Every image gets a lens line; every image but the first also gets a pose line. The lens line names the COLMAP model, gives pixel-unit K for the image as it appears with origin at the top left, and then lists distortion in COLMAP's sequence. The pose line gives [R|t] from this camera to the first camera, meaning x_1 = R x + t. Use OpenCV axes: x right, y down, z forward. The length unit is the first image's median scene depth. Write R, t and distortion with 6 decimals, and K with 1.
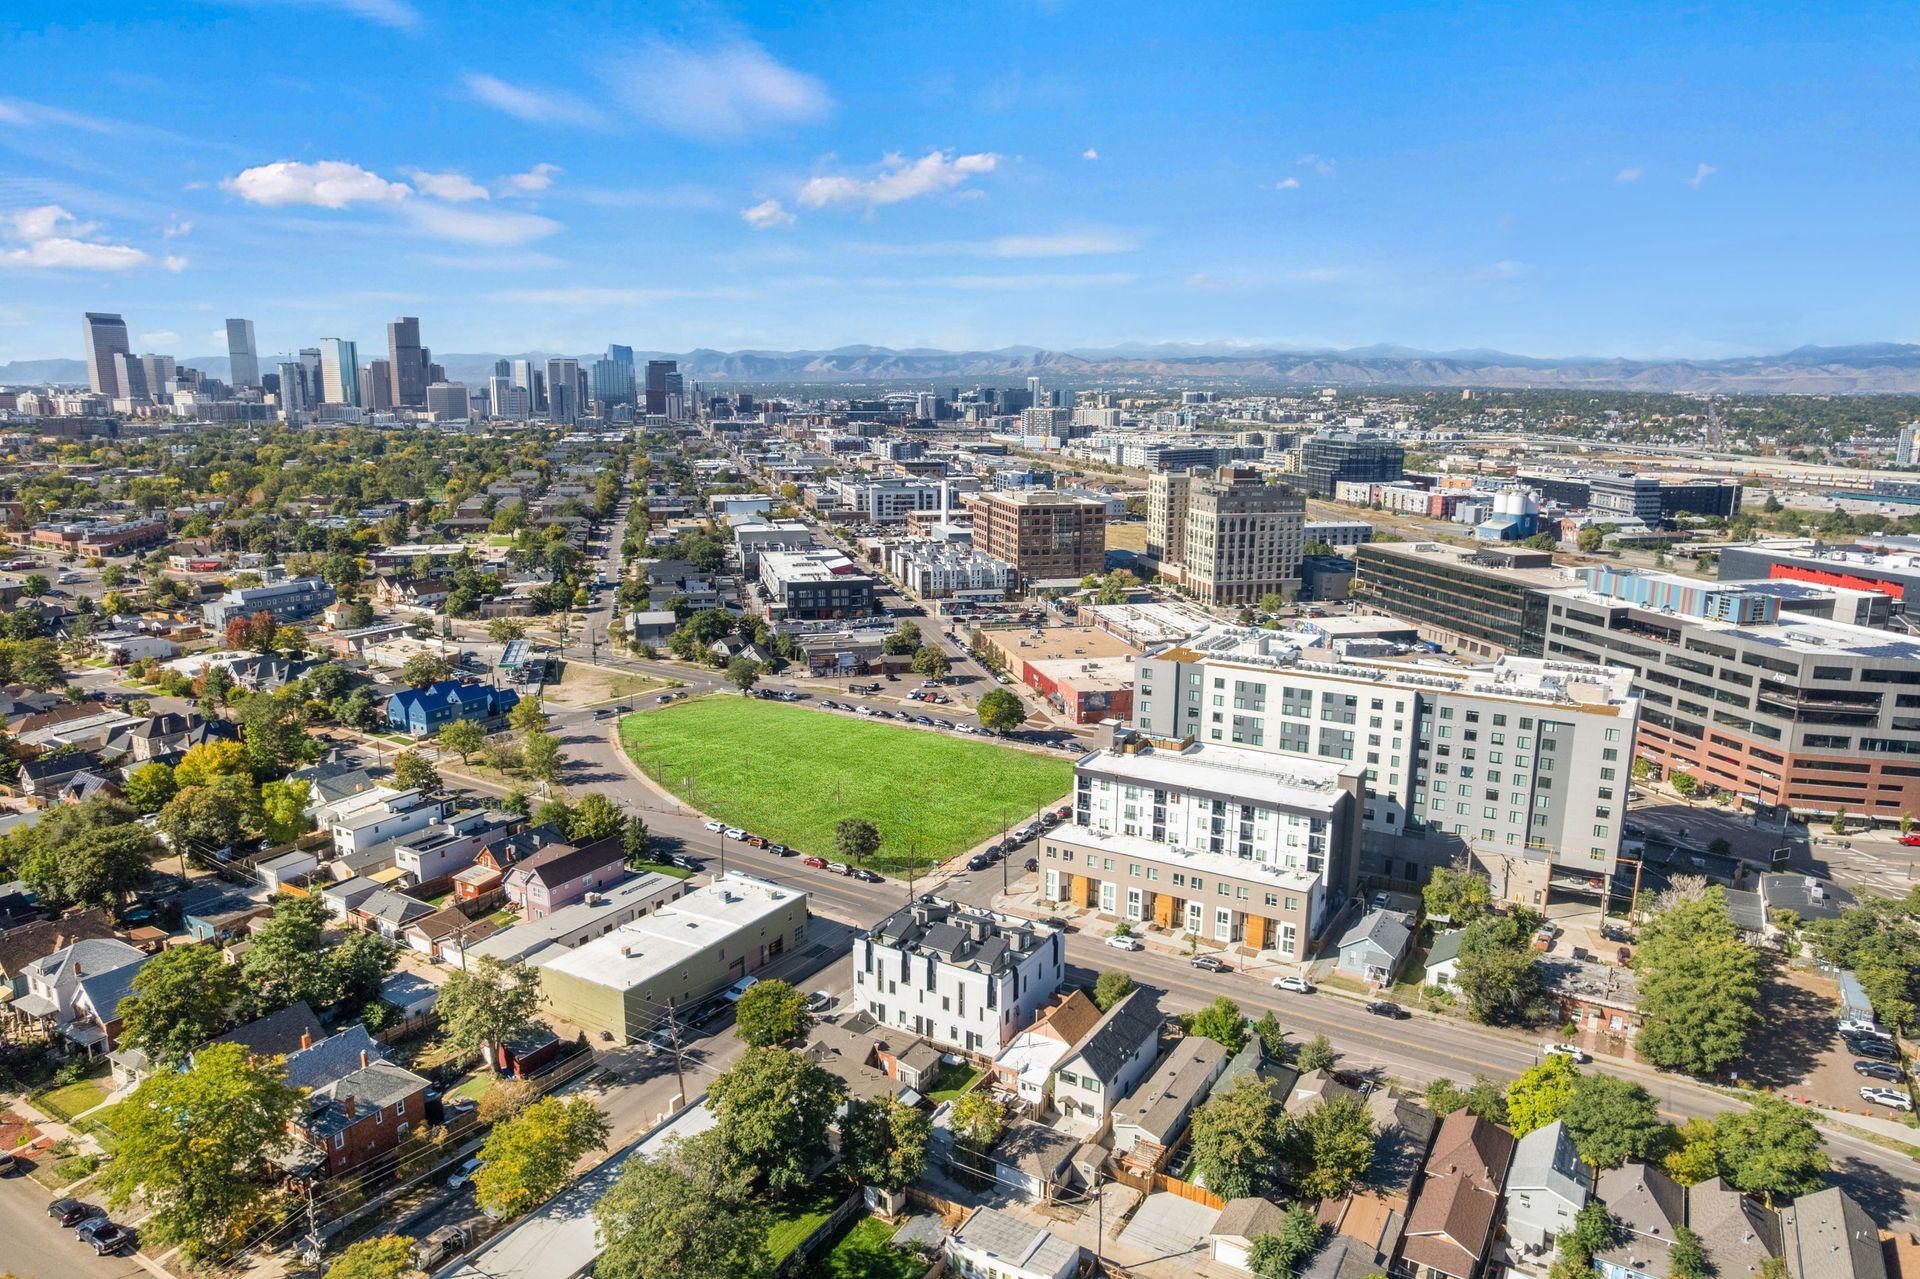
lens RADIAL K [[1217.8, 0, 946.9], [0, 1217.8, 631.2], [0, 0, 1]] dist [-0.050627, 0.000538]
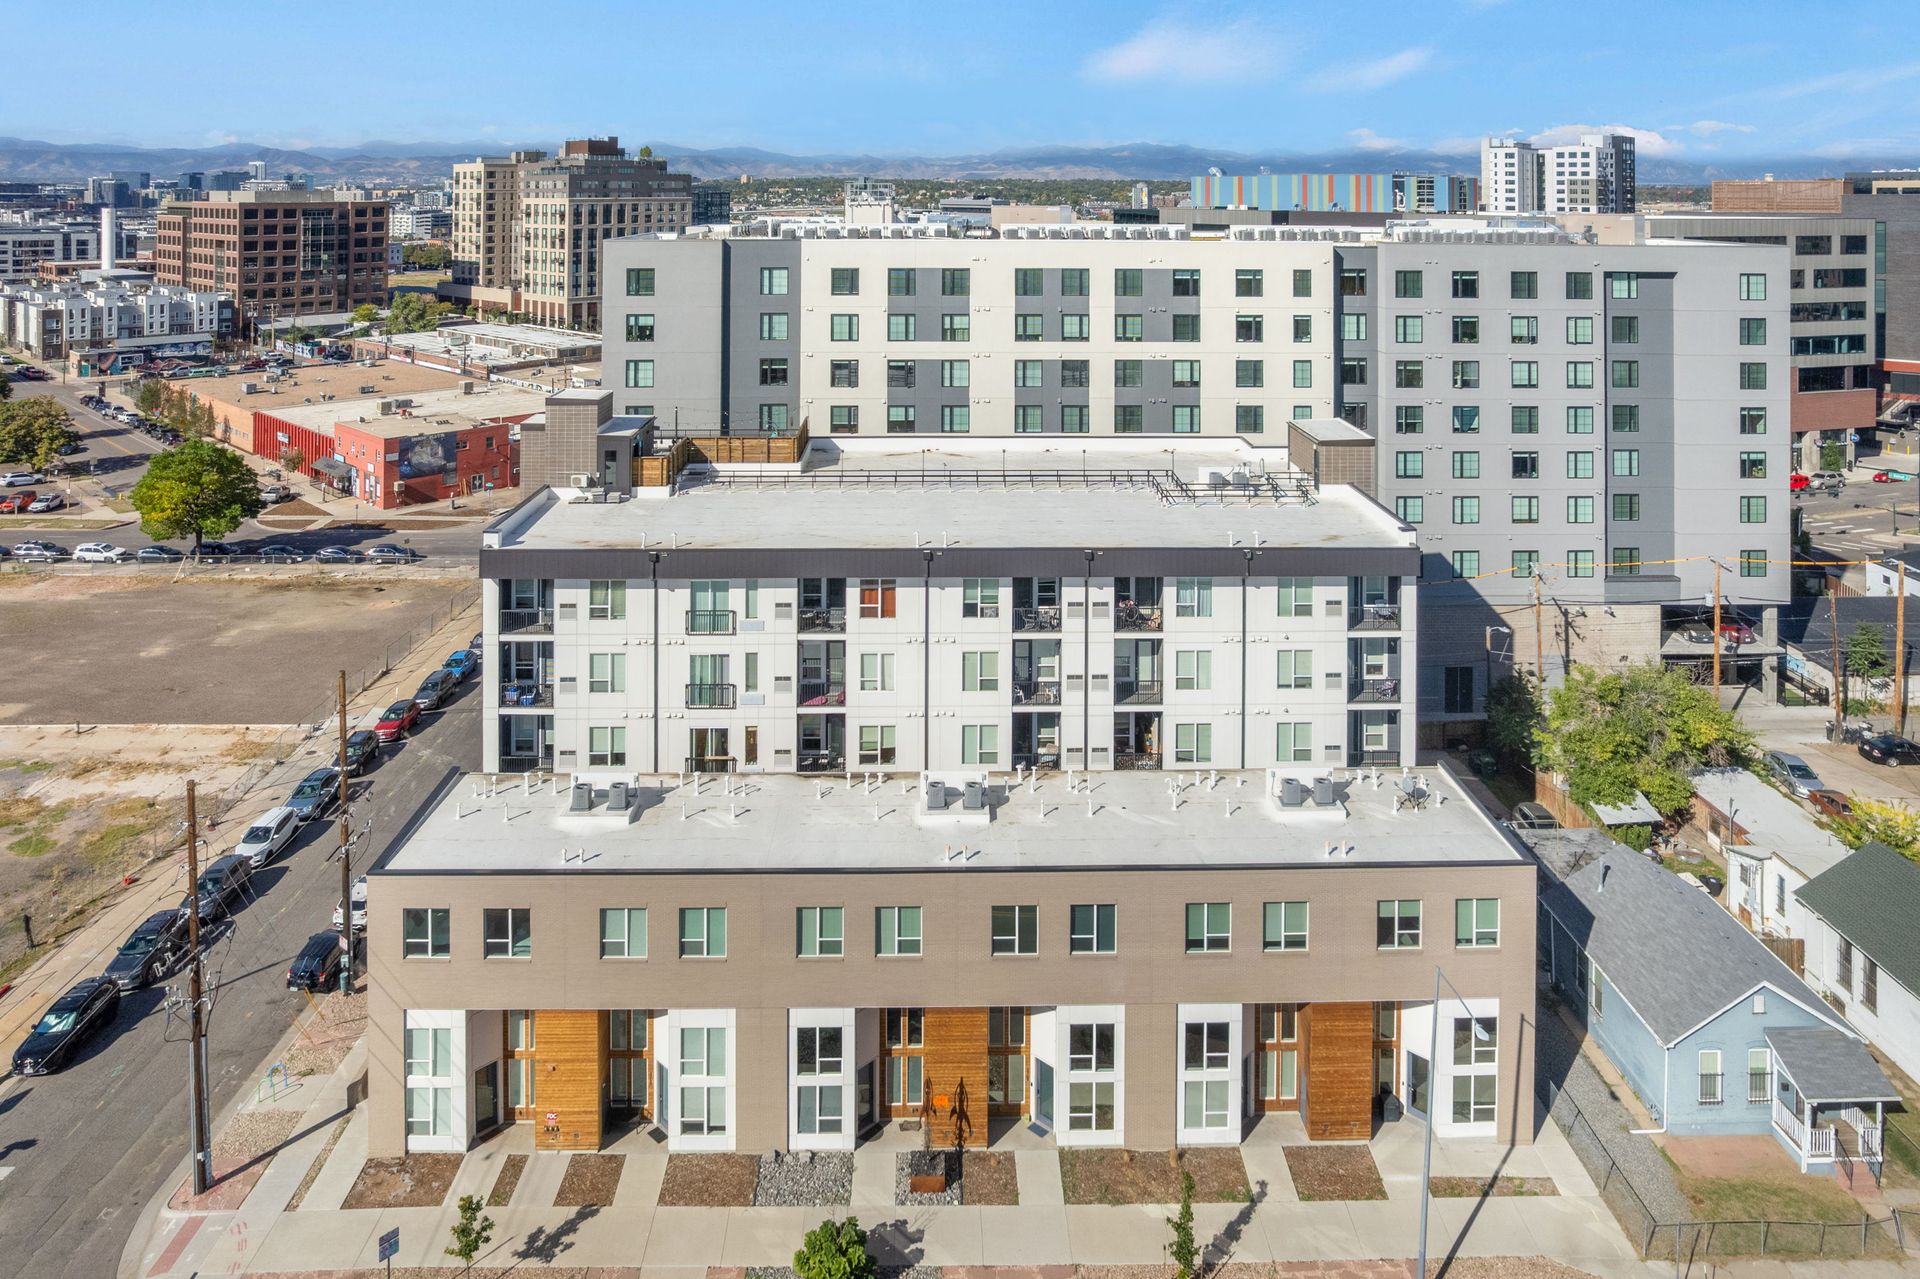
lens RADIAL K [[1269.5, 0, 951.7], [0, 1269.5, 213.0], [0, 0, 1]] dist [-0.022199, 0.006729]
pose [[0.839415, -0.006605, 0.543450, 0.040601], [0.104193, 0.983335, -0.148985, 0.091865], [-0.533409, 0.181684, 0.826115, 0.707381]]
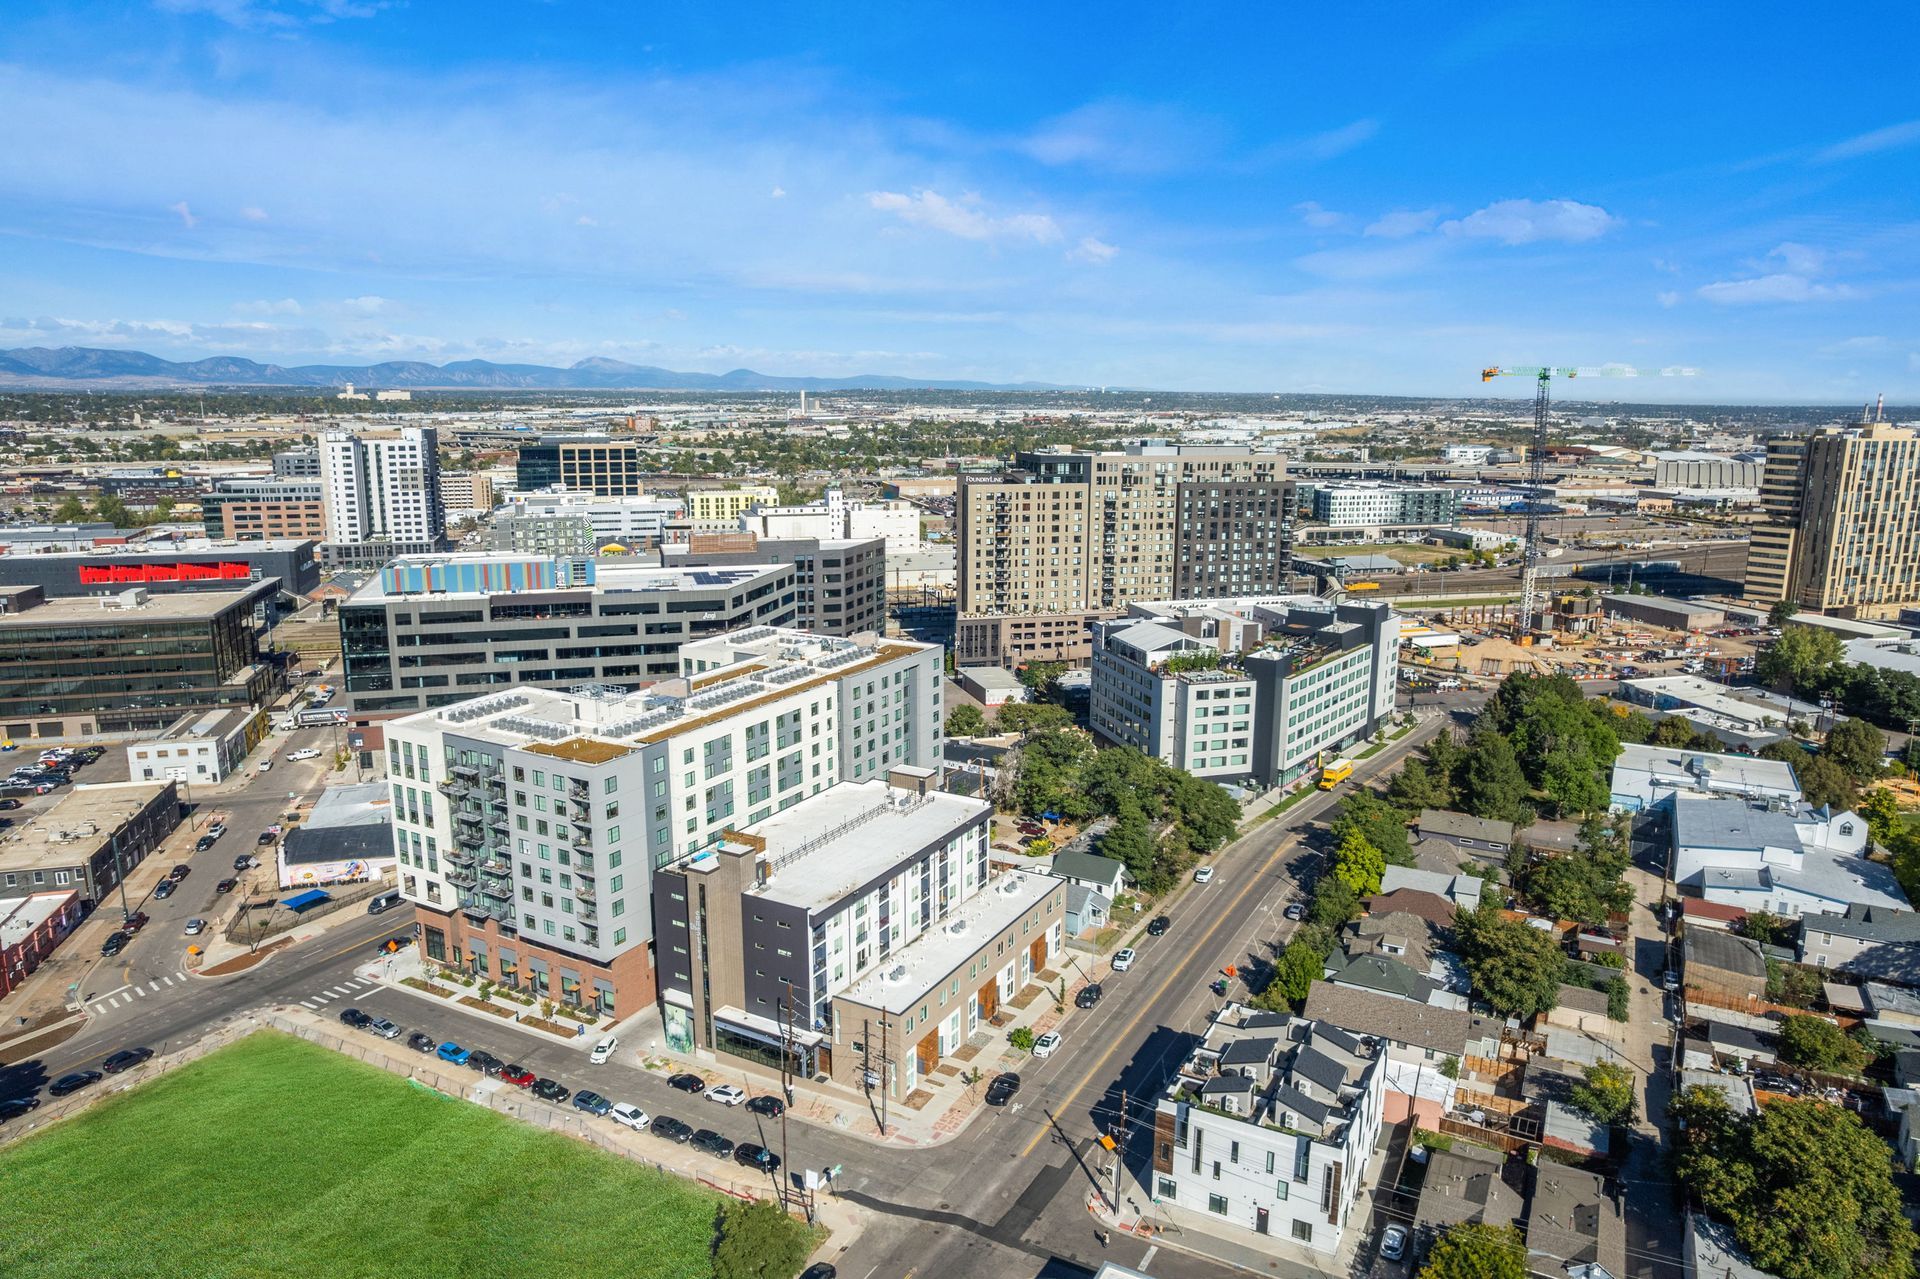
lens RADIAL K [[1269.5, 0, 955.6], [0, 1269.5, 641.5], [0, 0, 1]] dist [-0.022199, 0.006729]
pose [[-0.047631, -0.199870, 0.978664, -0.541734], [0.194110, 0.959246, 0.205351, -0.156376], [-0.979823, 0.199749, -0.006893, 0.910957]]
